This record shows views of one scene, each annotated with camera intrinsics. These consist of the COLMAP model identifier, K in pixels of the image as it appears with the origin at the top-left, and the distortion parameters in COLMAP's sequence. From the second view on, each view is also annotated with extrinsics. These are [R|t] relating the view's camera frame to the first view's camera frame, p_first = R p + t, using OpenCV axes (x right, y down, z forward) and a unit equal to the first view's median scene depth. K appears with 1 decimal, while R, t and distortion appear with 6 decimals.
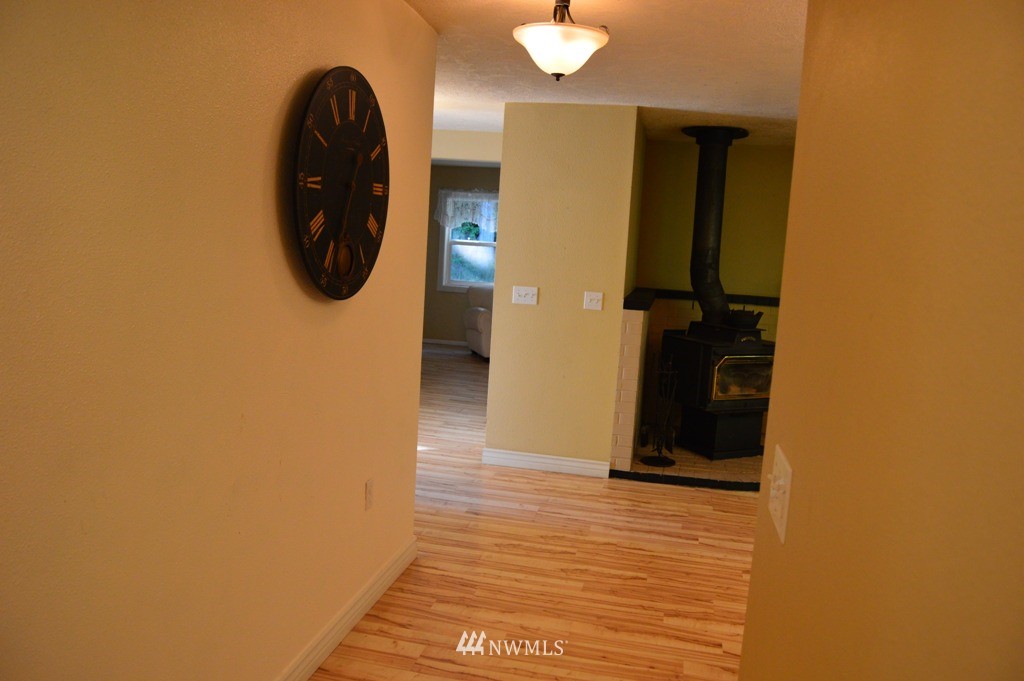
lens RADIAL K [[818.6, 0, 512.7], [0, 818.6, 340.9], [0, 0, 1]] dist [-0.087636, 0.033555]
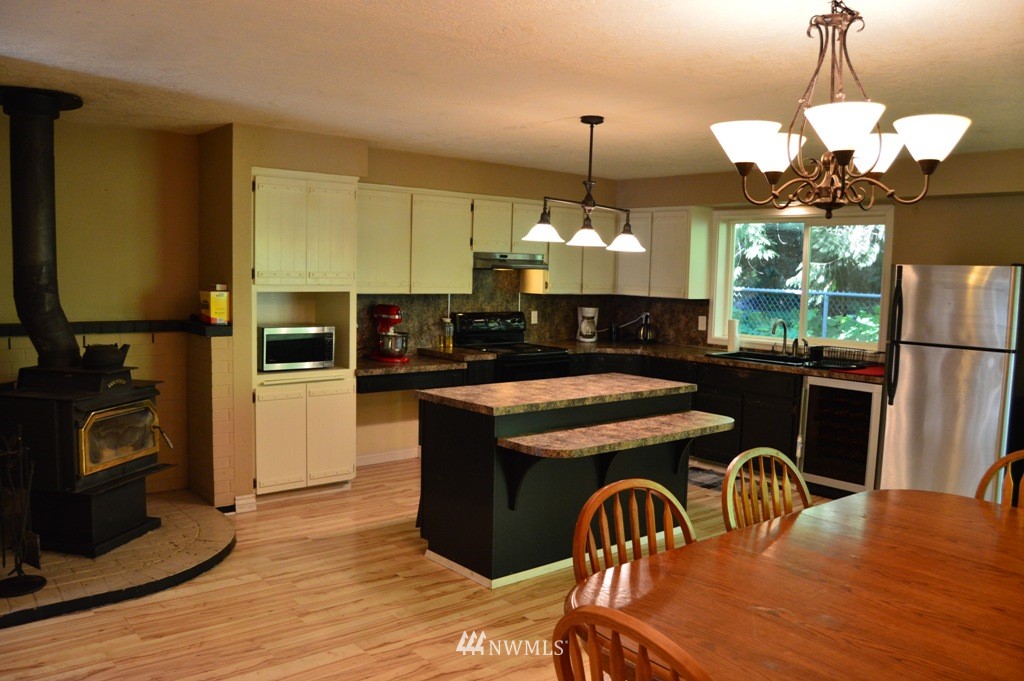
lens RADIAL K [[818.6, 0, 508.9], [0, 818.6, 339.5], [0, 0, 1]] dist [-0.087636, 0.033555]
pose [[0.630992, -0.112687, 0.767562, -0.041352], [0.113843, 0.992133, 0.052070, -0.039192], [-0.767391, 0.054525, 0.638857, 0.259796]]
